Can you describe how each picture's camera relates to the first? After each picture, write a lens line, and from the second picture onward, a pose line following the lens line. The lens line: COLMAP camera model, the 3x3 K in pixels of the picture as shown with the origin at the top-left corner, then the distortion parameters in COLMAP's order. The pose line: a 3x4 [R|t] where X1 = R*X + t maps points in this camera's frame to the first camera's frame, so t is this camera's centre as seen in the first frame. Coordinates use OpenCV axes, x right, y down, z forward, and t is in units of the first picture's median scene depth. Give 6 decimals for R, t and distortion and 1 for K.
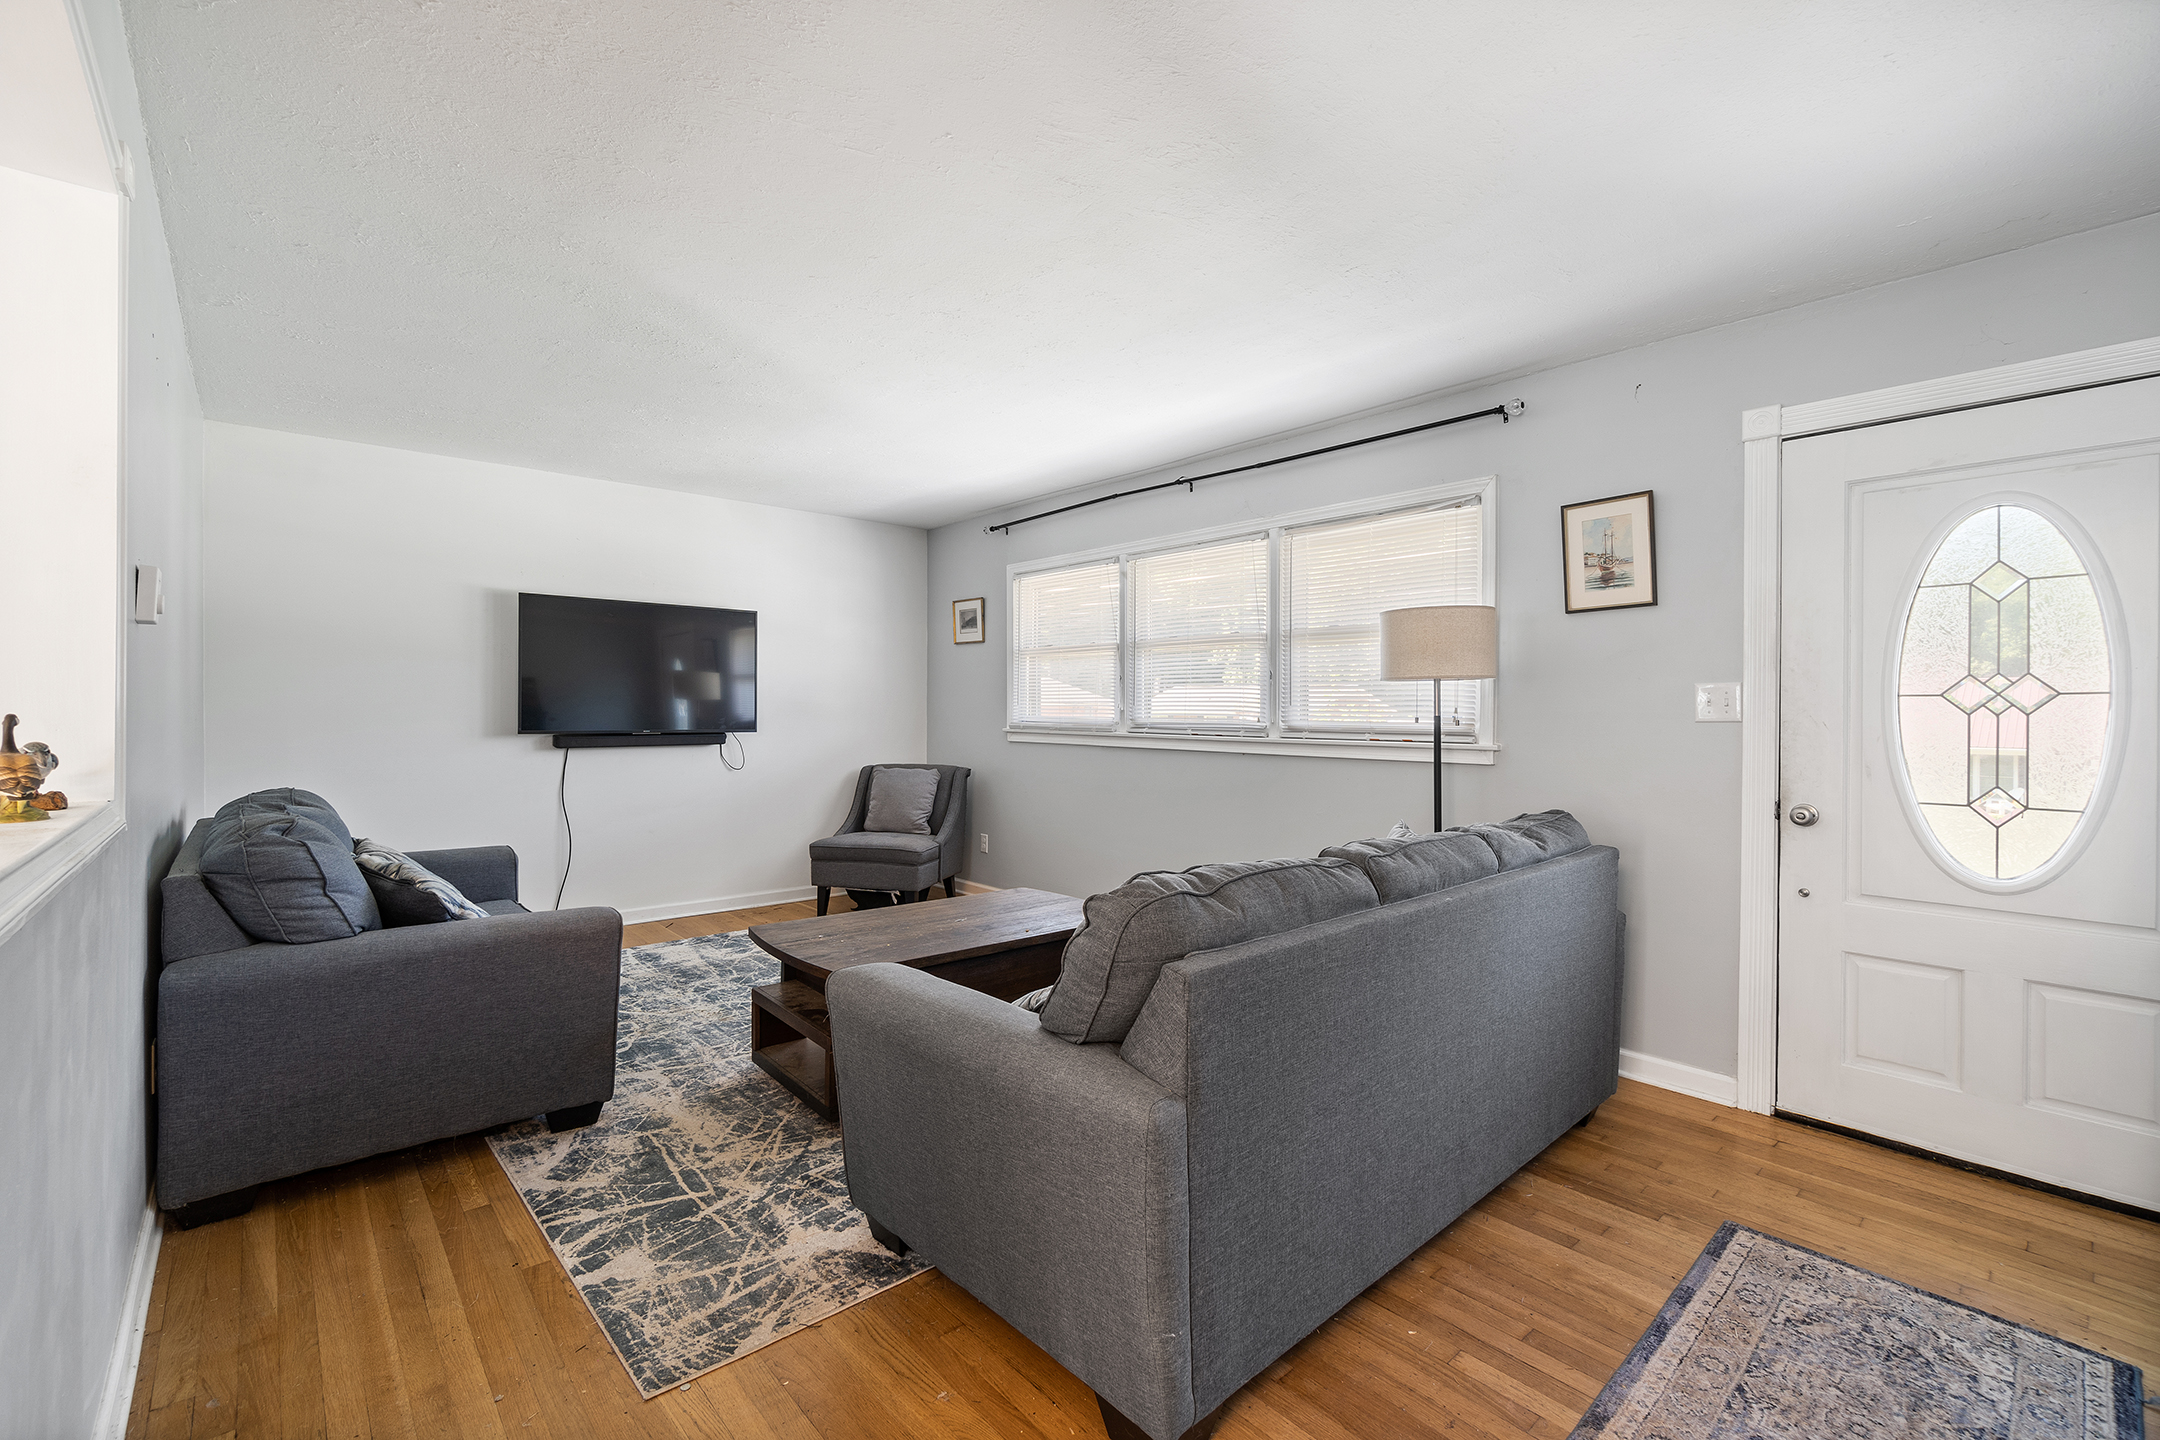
lens RADIAL K [[918.1, 0, 1080.0], [0, 918.1, 720.0], [0, 0, 1]] dist [-0.000659, -0.000131]
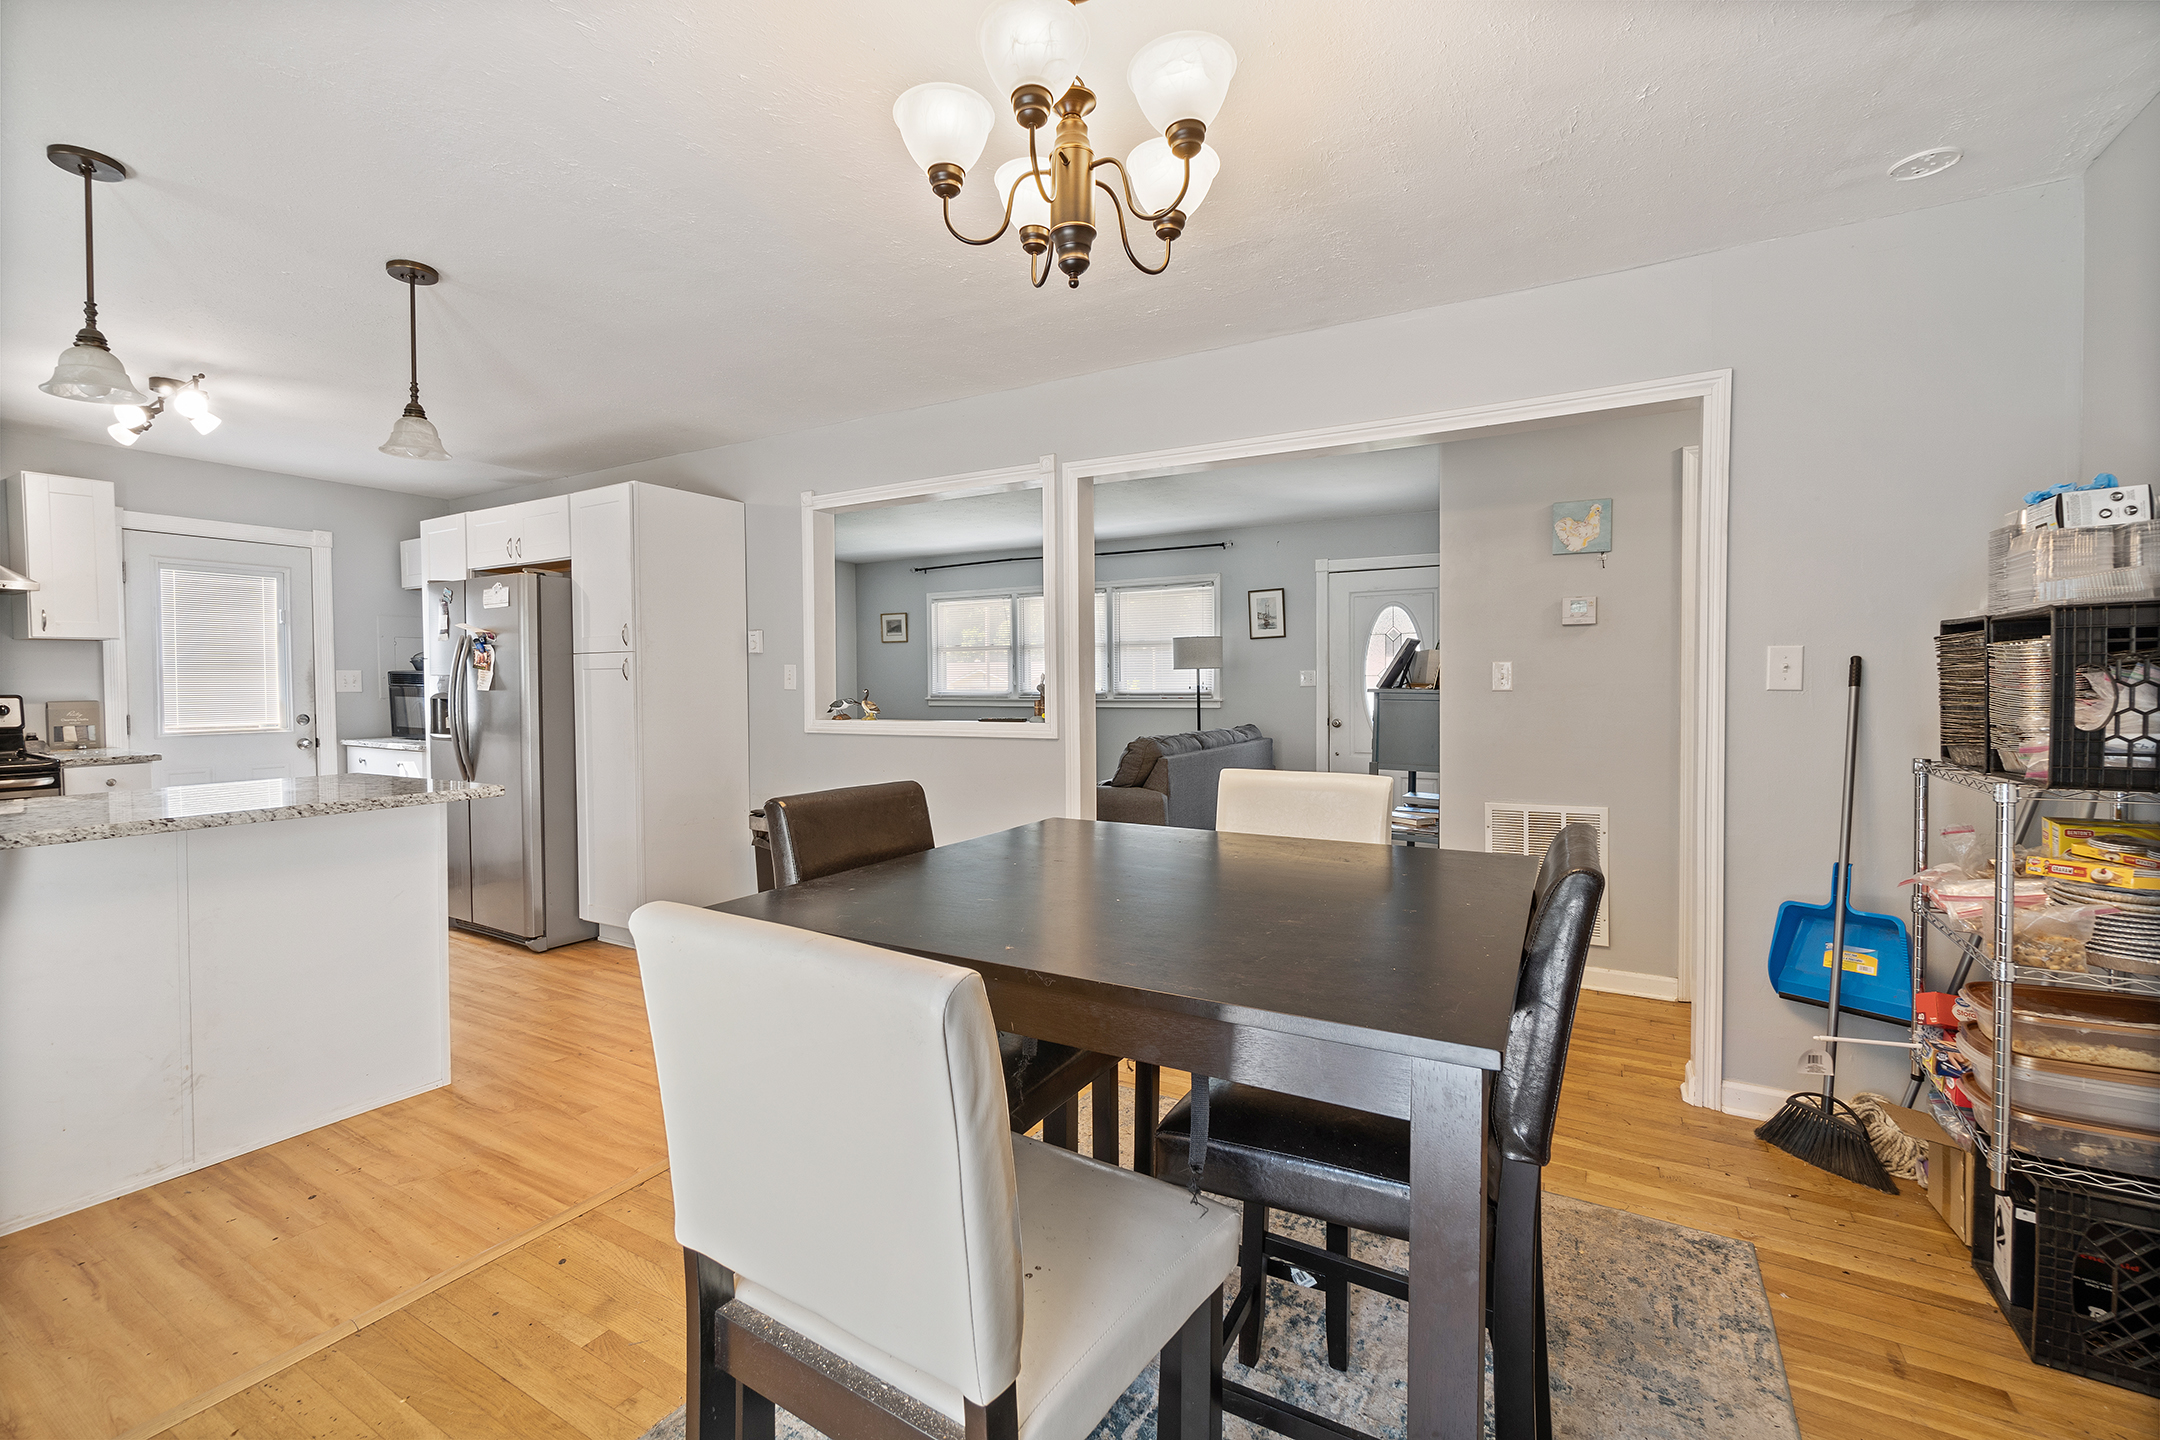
lens RADIAL K [[910.0, 0, 1082.5], [0, 910.0, 710.5], [0, 0, 1]] dist [-0.000668, -0.000091]
pose [[0.946142, -0.019946, 0.323137, -0.522541], [0.014164, 0.999695, 0.020236, 0.005404], [-0.323442, -0.014569, 0.946136, -0.875095]]
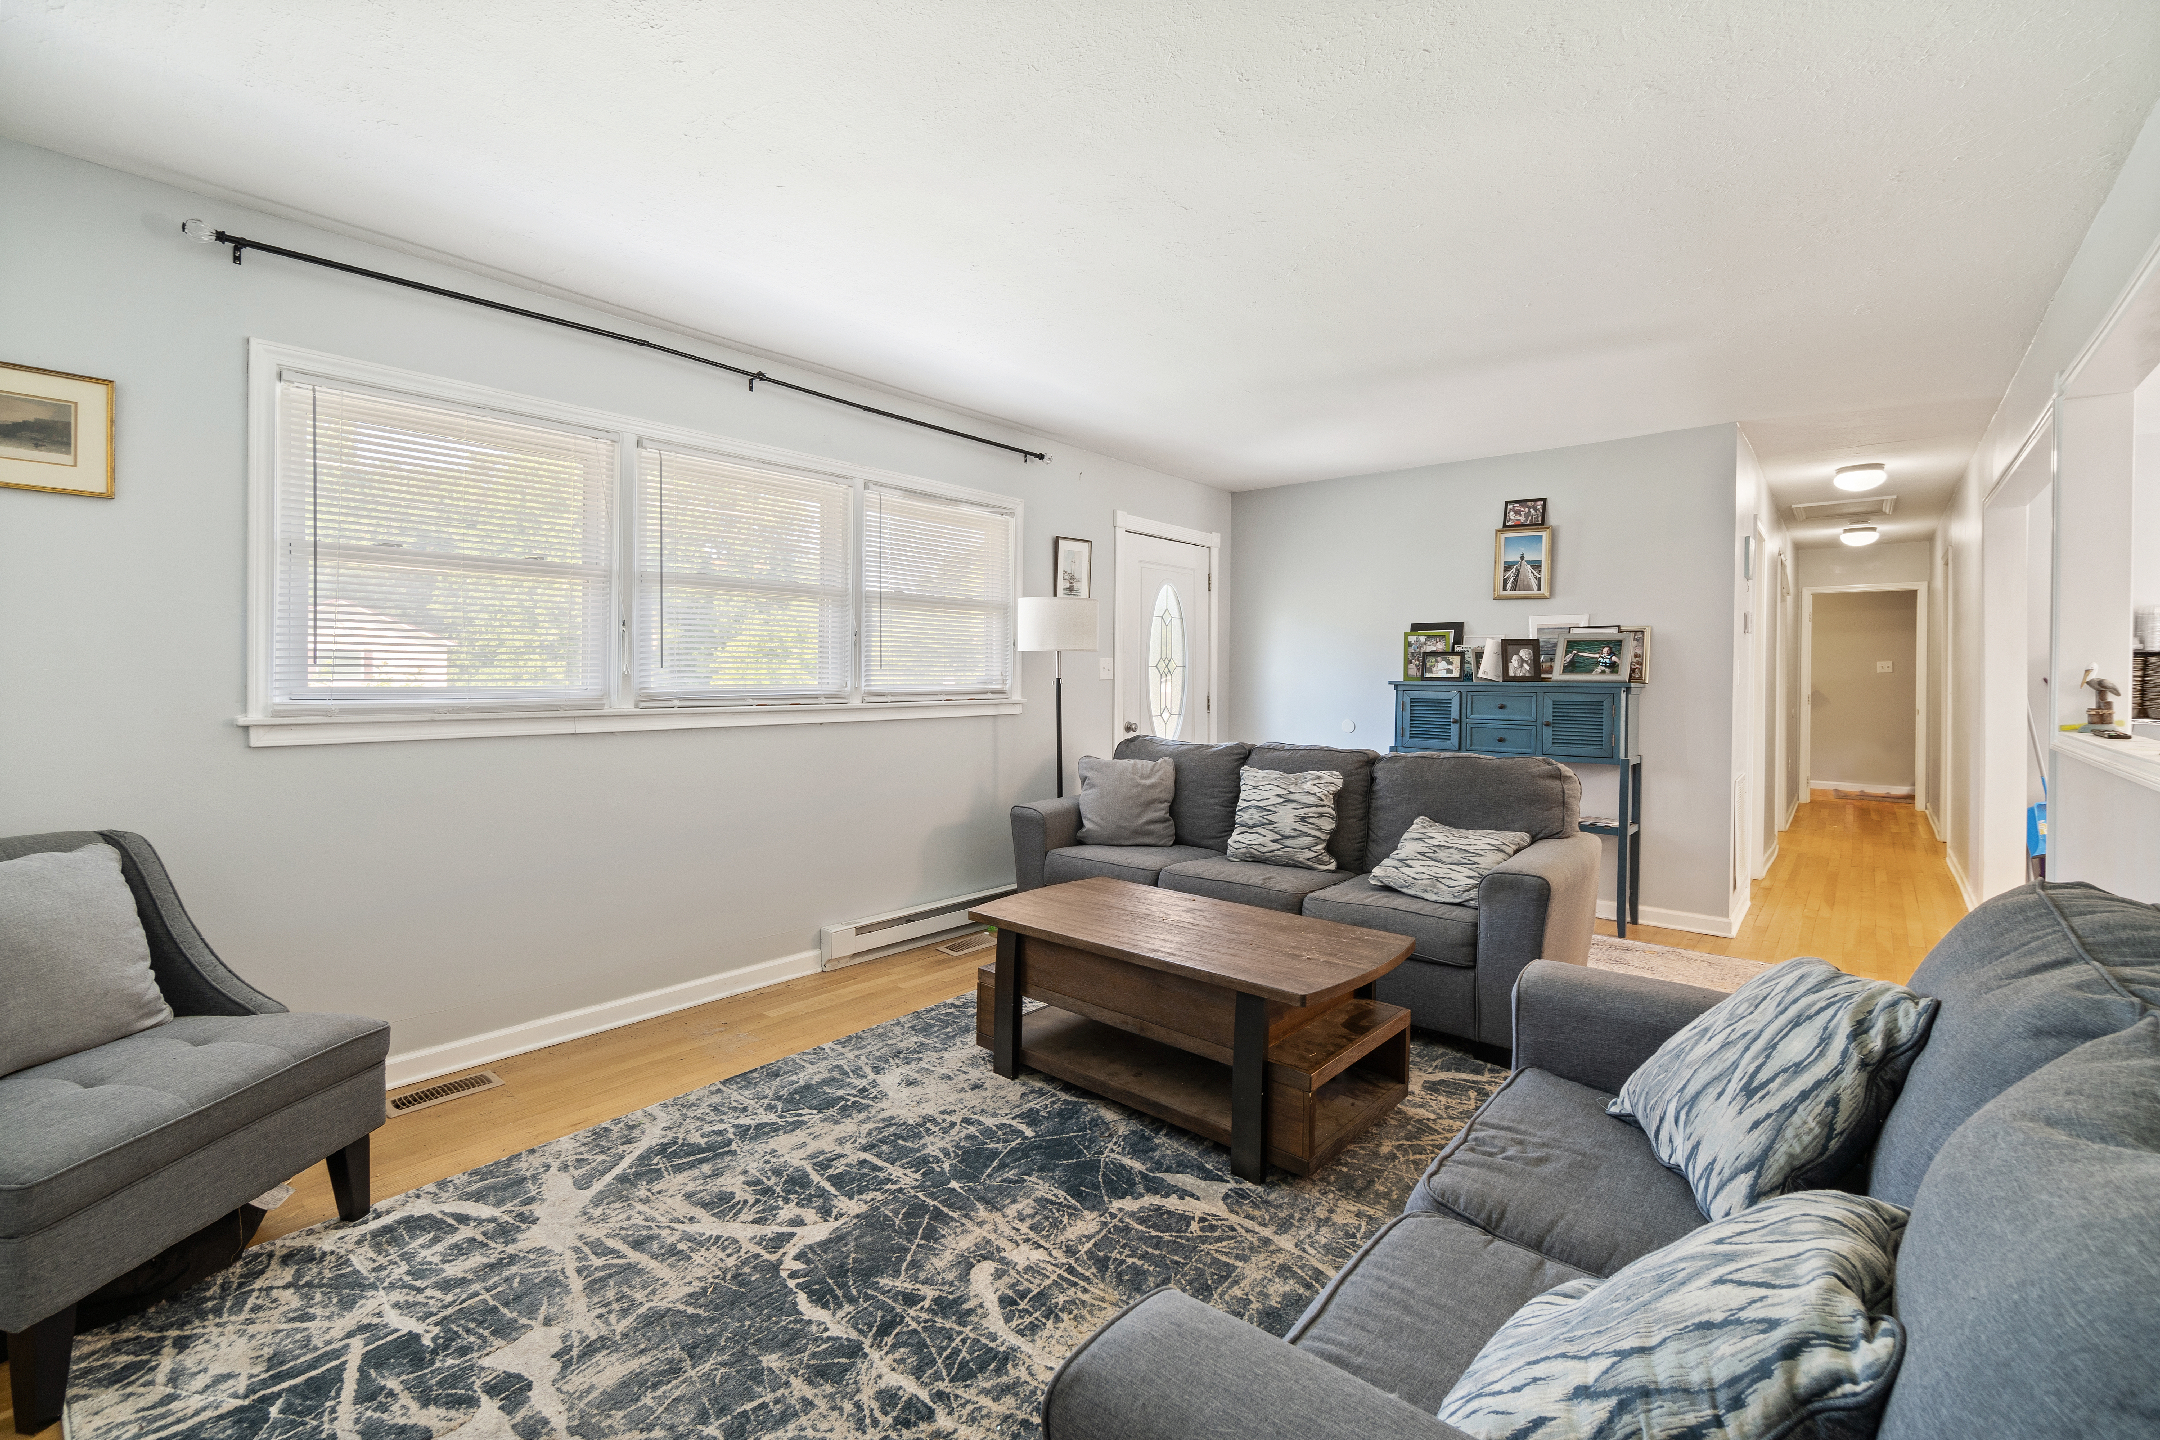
lens RADIAL K [[910.4, 0, 1068.9], [0, 910.4, 675.7], [0, 0, 1]] dist [-0.001193, -0.000169]
pose [[-0.116628, -0.011147, 0.993113, -0.855377], [0.002405, 0.999931, 0.011506, -0.022197], [-0.993173, 0.003731, -0.116593, 1.048031]]
